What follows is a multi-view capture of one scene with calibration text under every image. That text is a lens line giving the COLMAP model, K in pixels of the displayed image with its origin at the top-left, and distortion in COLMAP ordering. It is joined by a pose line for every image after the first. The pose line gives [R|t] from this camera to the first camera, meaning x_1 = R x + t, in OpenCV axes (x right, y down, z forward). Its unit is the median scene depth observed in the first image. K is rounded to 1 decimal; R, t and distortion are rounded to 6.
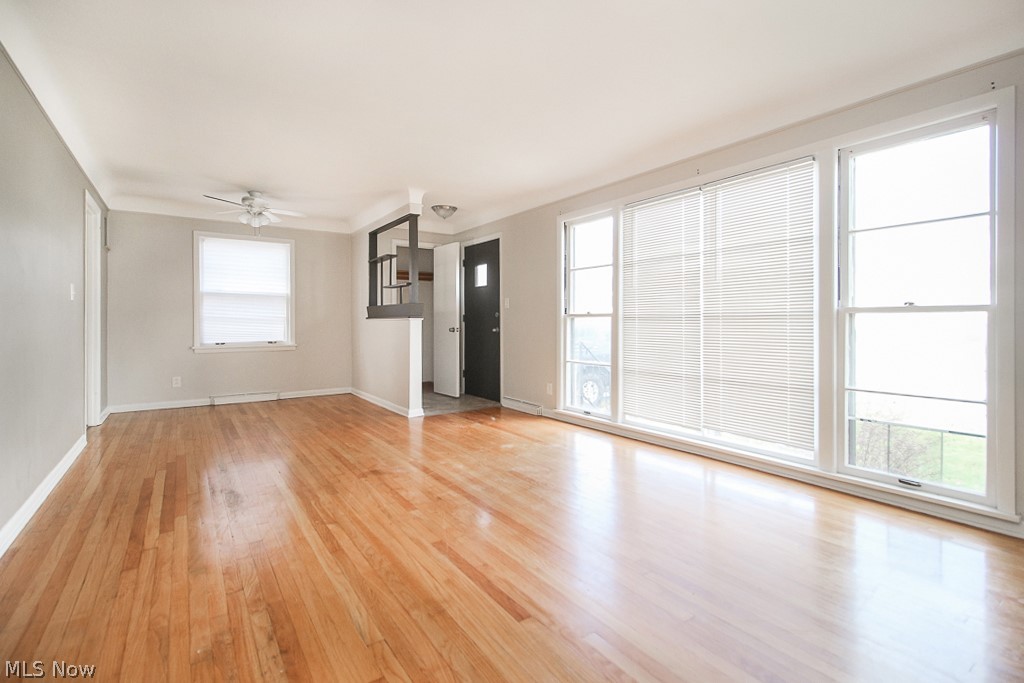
lens RADIAL K [[475.6, 0, 510.6], [0, 475.6, 327.5], [0, 0, 1]] dist [0.015654, -0.008849]
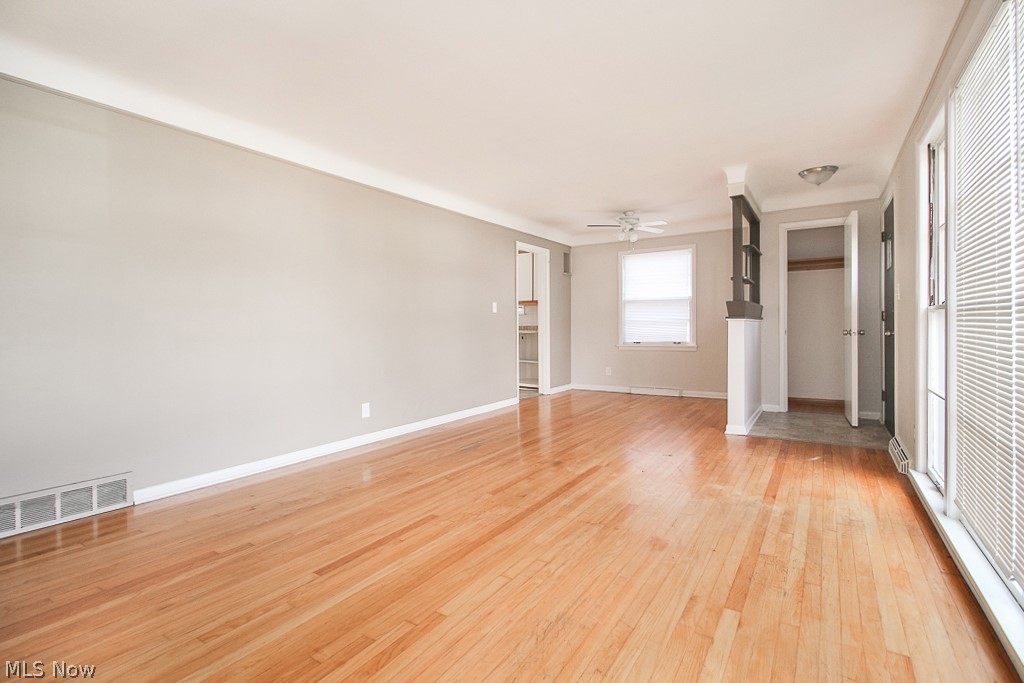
lens RADIAL K [[475.6, 0, 531.6], [0, 475.6, 334.3], [0, 0, 1]] dist [0.015654, -0.008849]
pose [[0.410136, 0.010778, -0.911961, 0.691436], [-0.000405, 0.999932, 0.011636, -0.001248], [0.912024, -0.004403, 0.410112, 0.519603]]
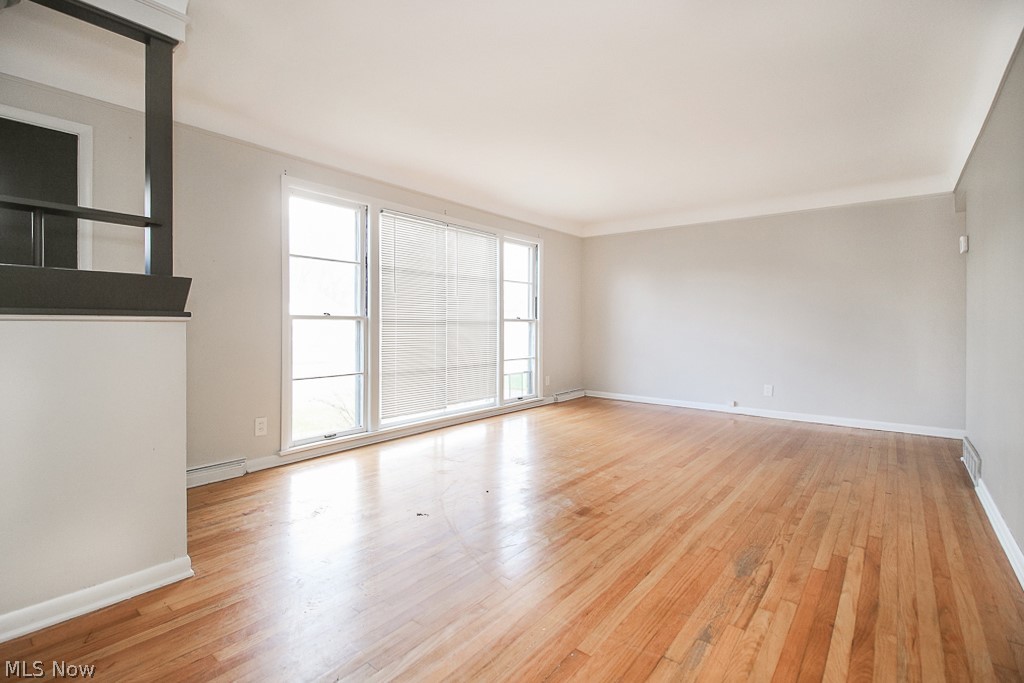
lens RADIAL K [[475.6, 0, 503.2], [0, 475.6, 333.3], [0, 0, 1]] dist [0.015654, -0.008849]
pose [[-0.276155, -0.017406, 0.960955, -1.052418], [0.005396, 0.999792, 0.019661, -0.019597], [-0.961098, 0.010615, -0.276004, 1.390587]]
